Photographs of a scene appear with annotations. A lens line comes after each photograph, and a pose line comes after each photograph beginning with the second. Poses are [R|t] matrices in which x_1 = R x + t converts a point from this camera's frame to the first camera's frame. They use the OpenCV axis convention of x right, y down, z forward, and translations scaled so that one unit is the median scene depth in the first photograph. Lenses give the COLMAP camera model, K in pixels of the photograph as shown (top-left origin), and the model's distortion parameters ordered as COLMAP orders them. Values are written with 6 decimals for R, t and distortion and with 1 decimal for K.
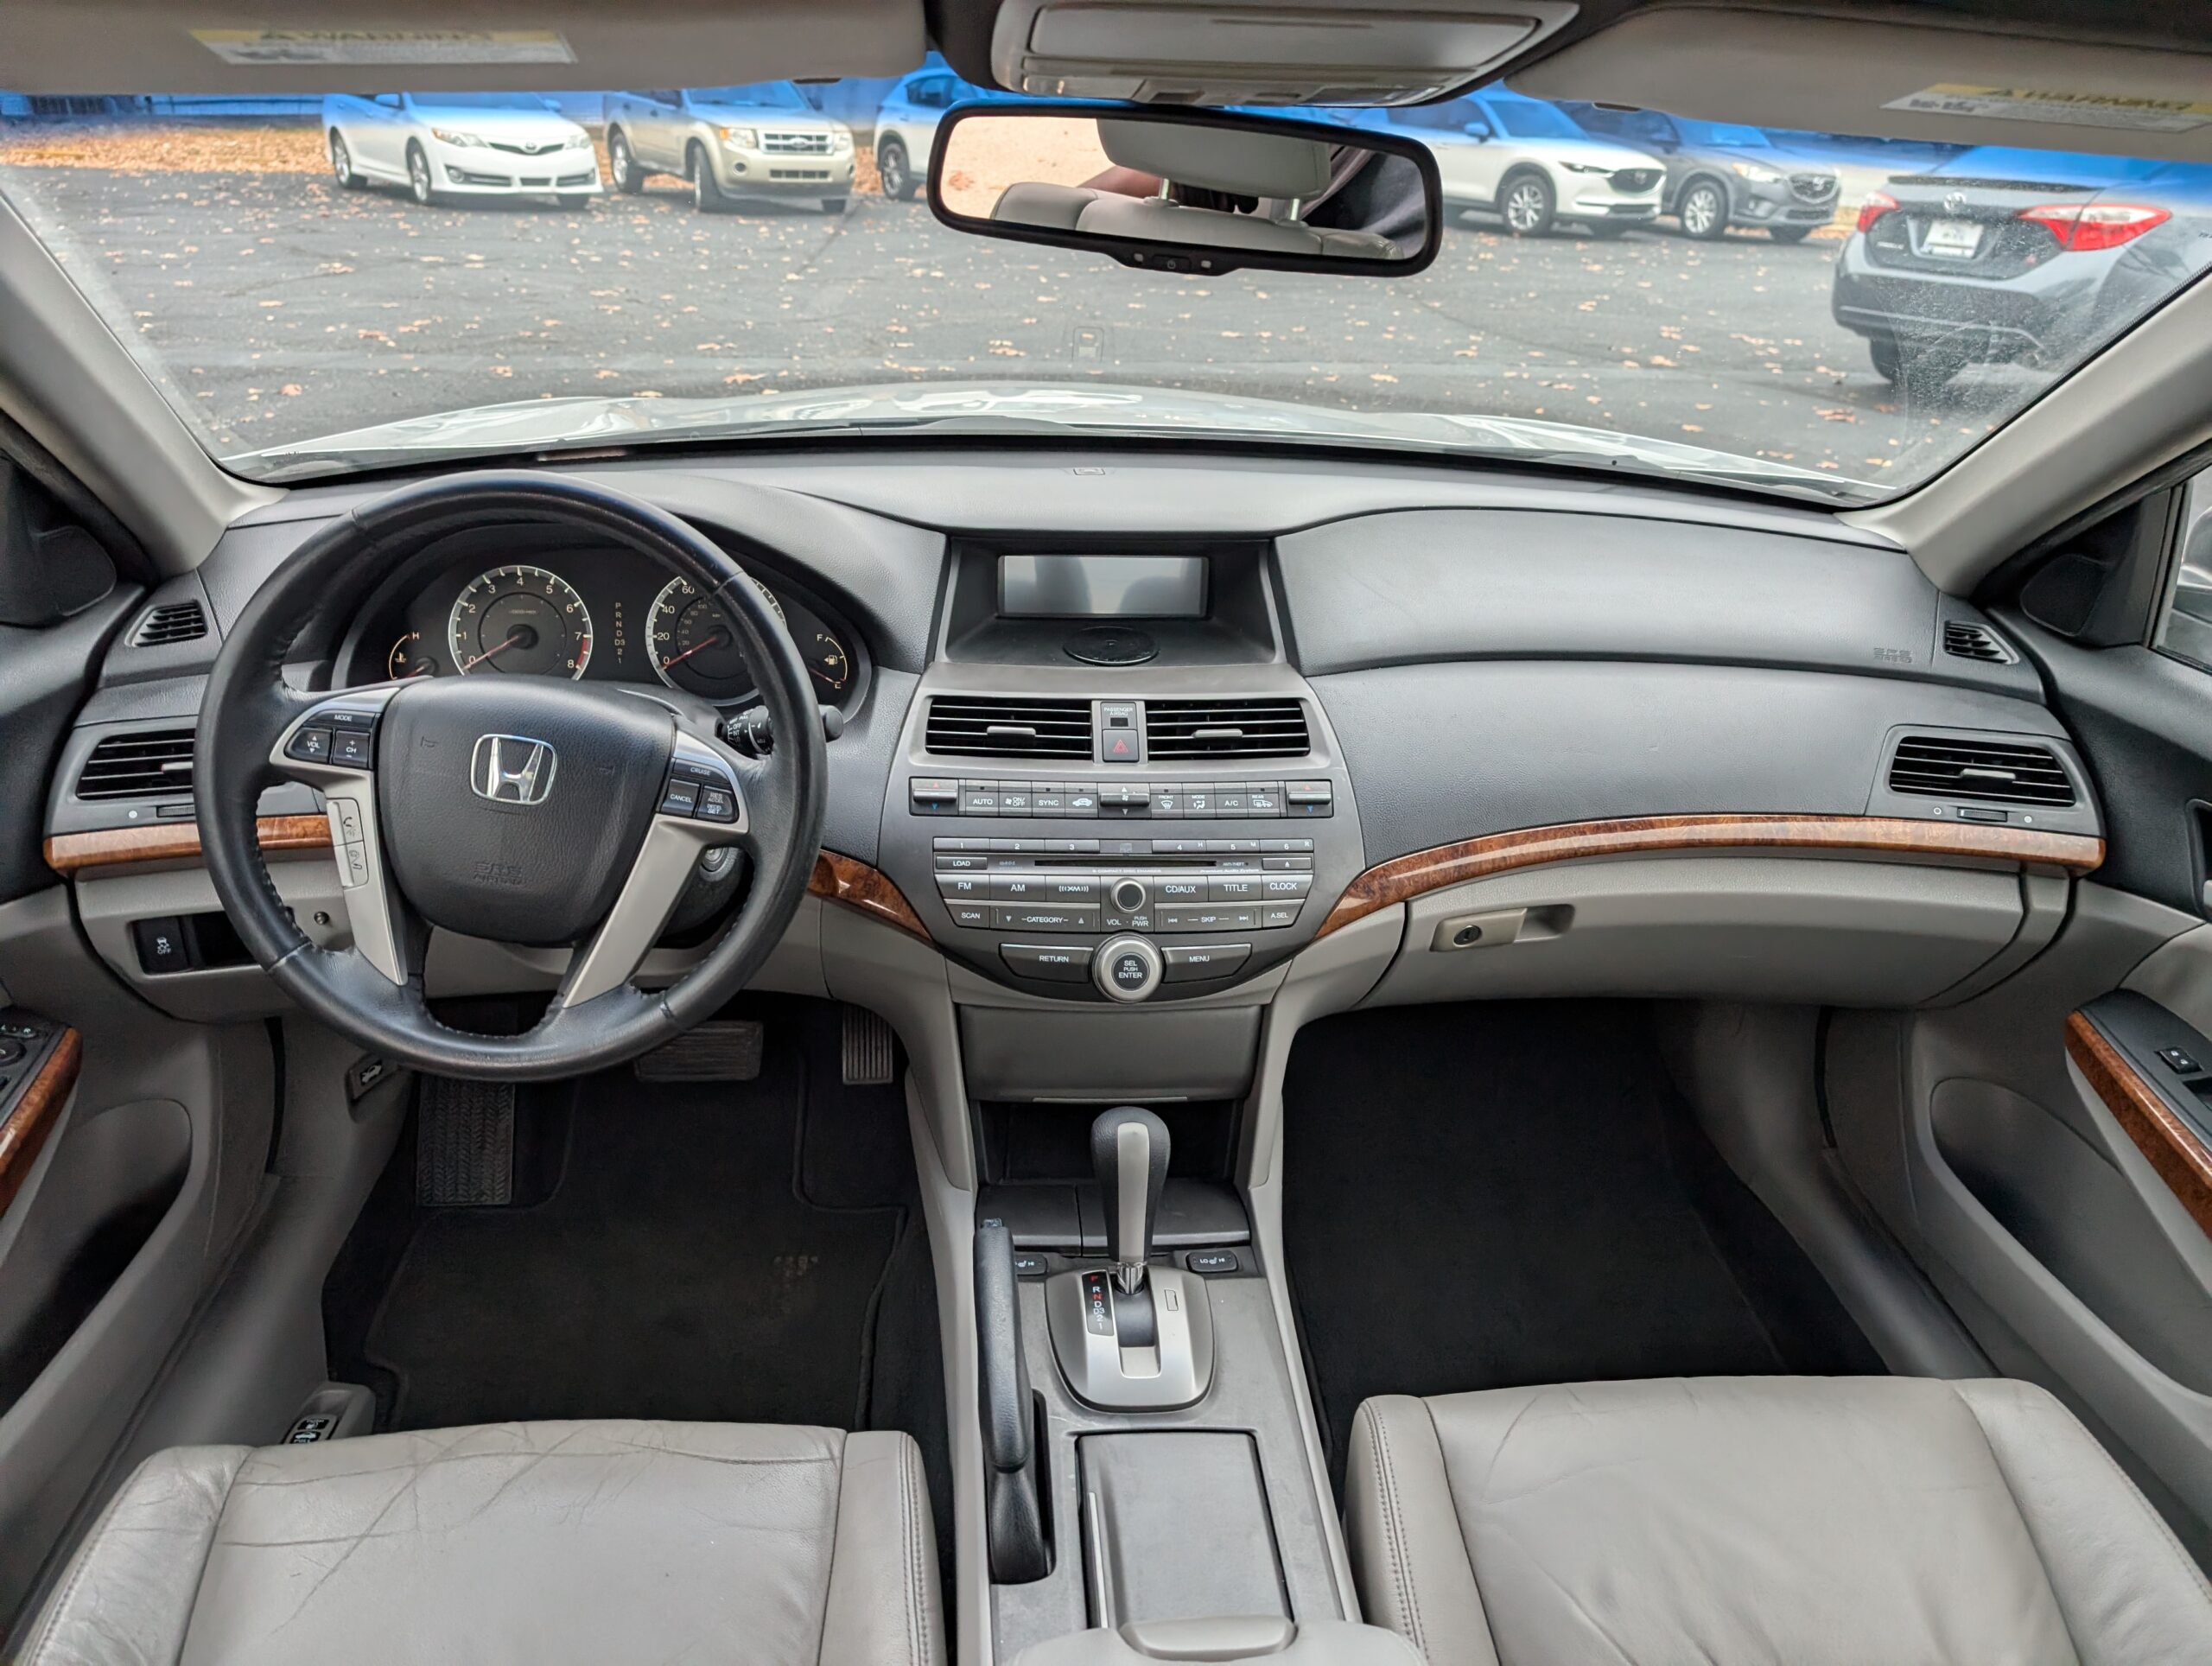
lens RADIAL K [[1588.4, 0, 1076.3], [0, 1588.4, 832.1], [0, 0, 1]] dist [0.018105, -0.014535]
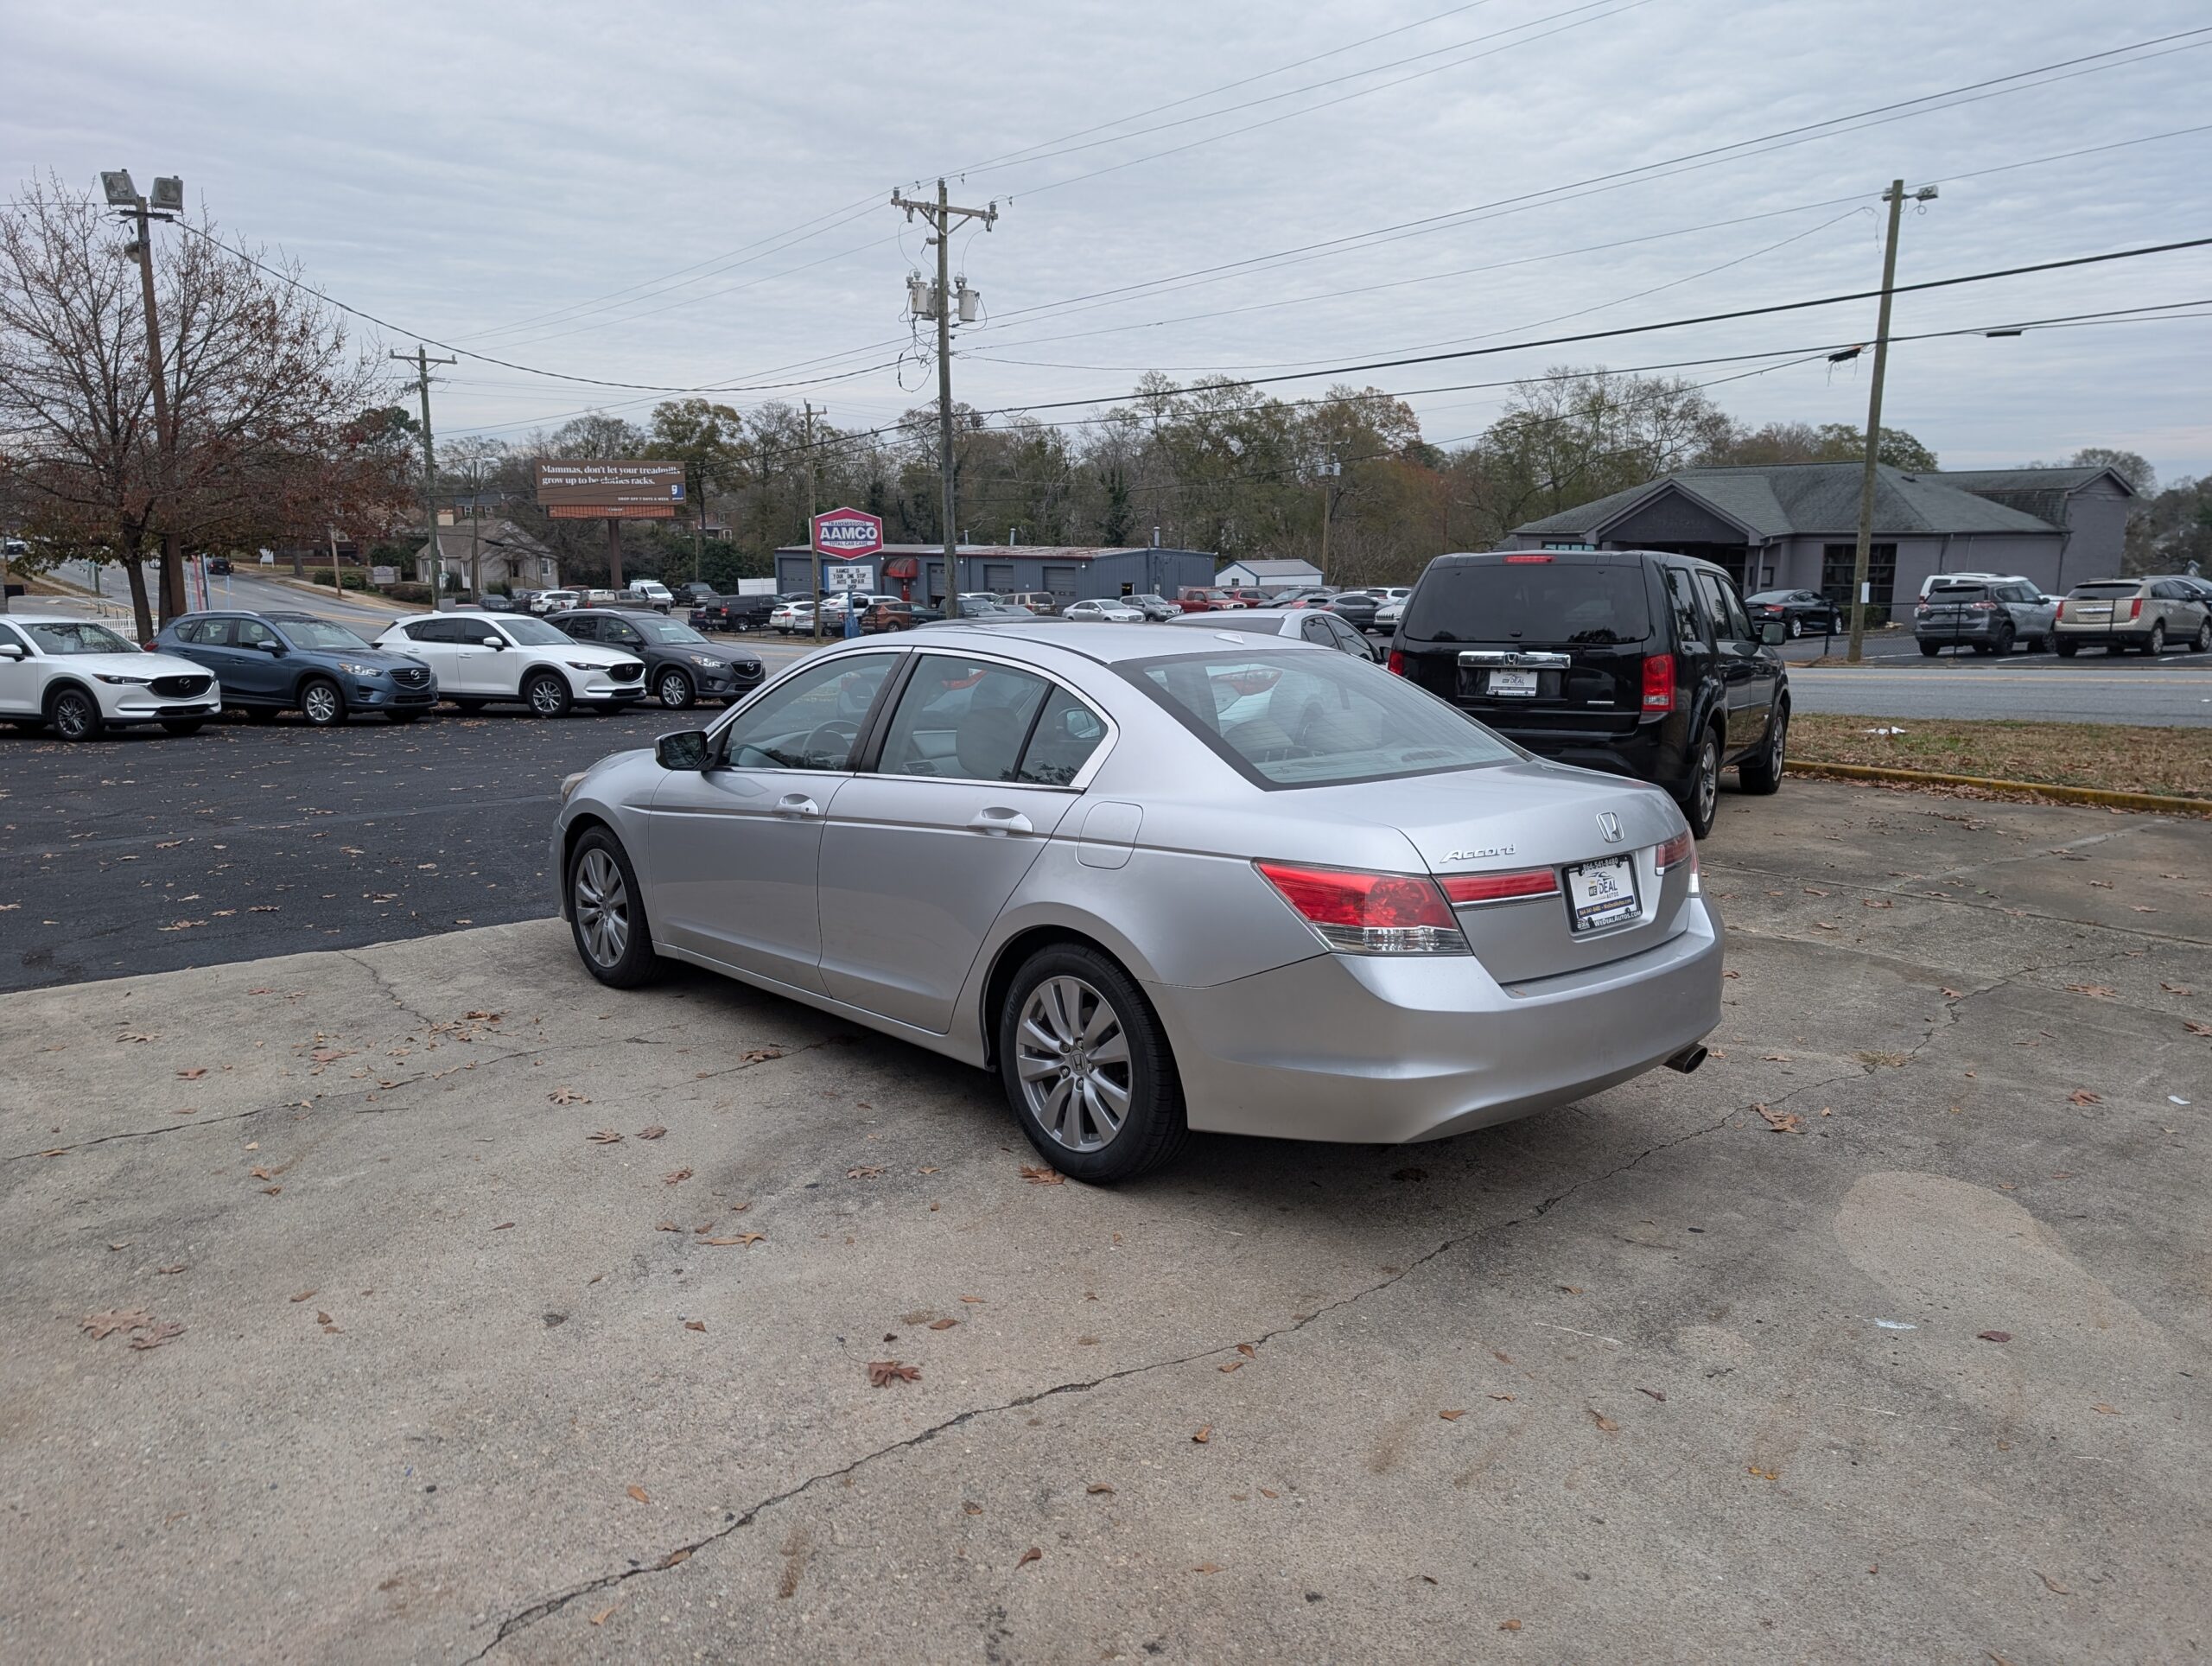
lens RADIAL K [[1588.4, 0, 1099.4], [0, 1588.4, 829.1], [0, 0, 1]] dist [0.018105, -0.014535]
pose [[0.784702, -0.126524, 0.606824, -0.377655], [0.294755, 0.937352, -0.185718, 0.182697], [-0.545310, 0.324598, 0.772835, -0.471983]]
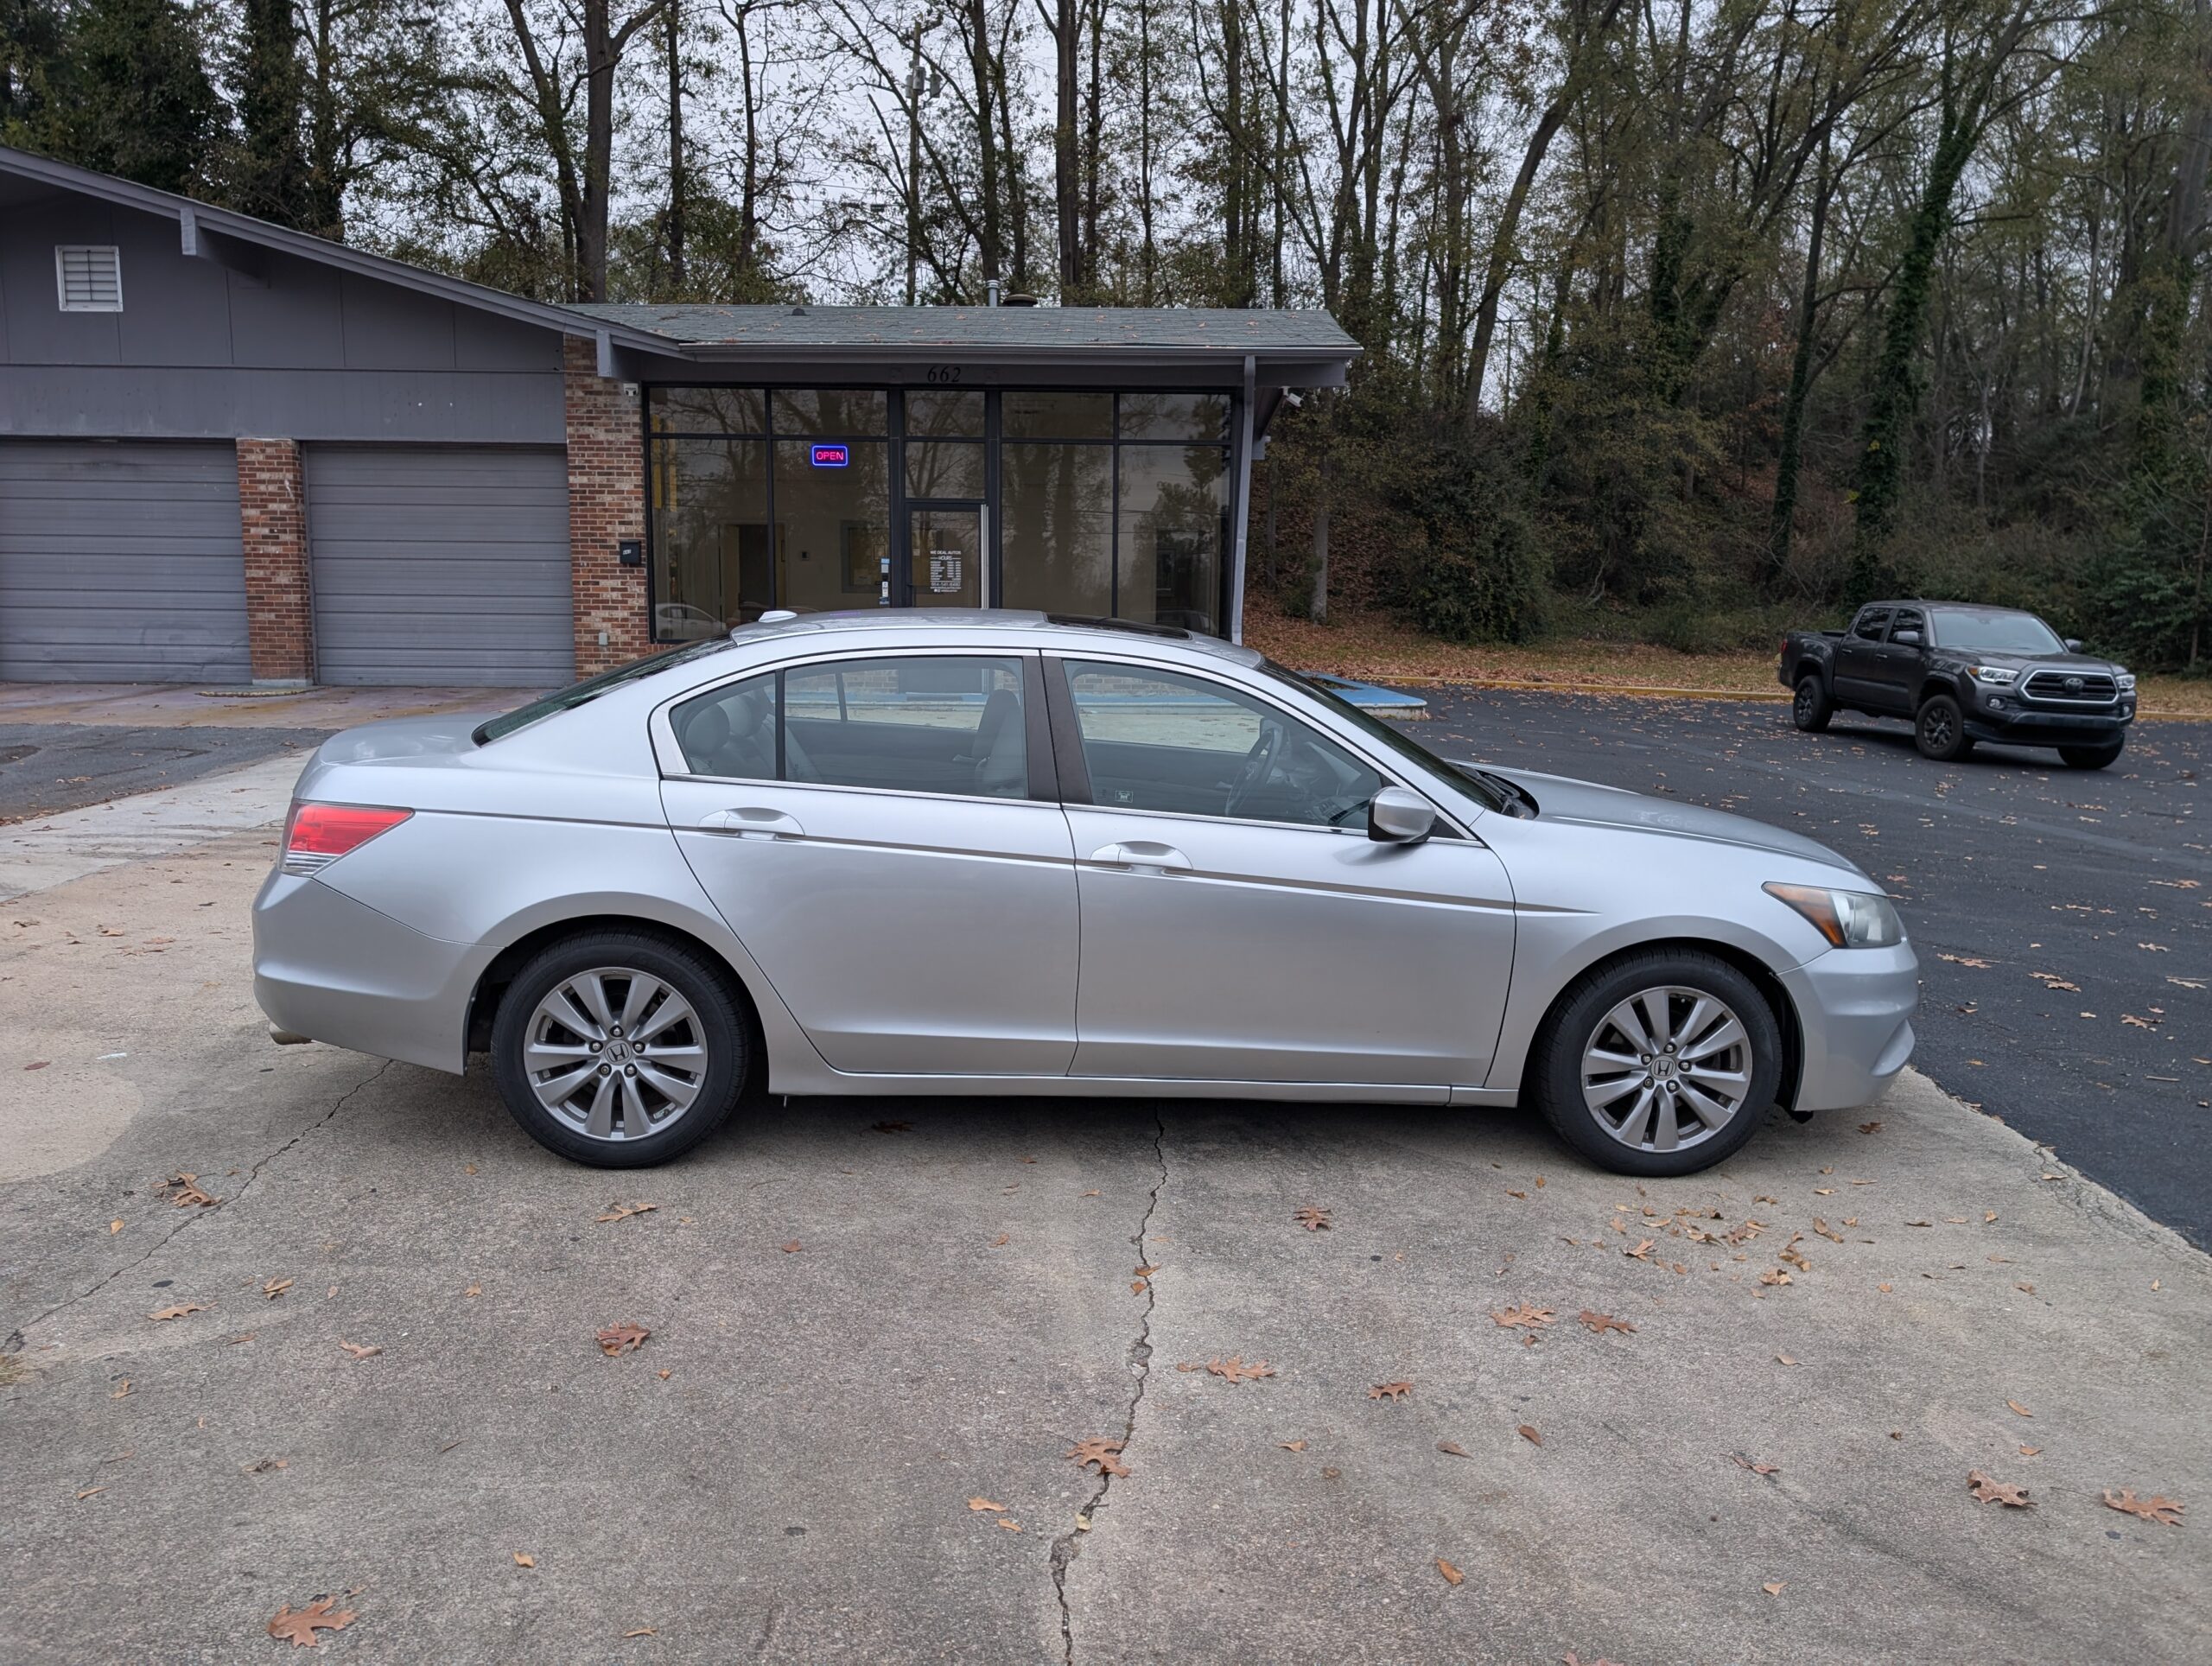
lens RADIAL K [[1588.4, 0, 1111.3], [0, 1588.4, 826.0], [0, 0, 1]] dist [0.018105, -0.014535]
pose [[-0.010559, 0.130820, -0.991350, 0.606693], [-0.470566, 0.874117, 0.120362, -0.037072], [0.882301, 0.467767, 0.052330, 0.041049]]
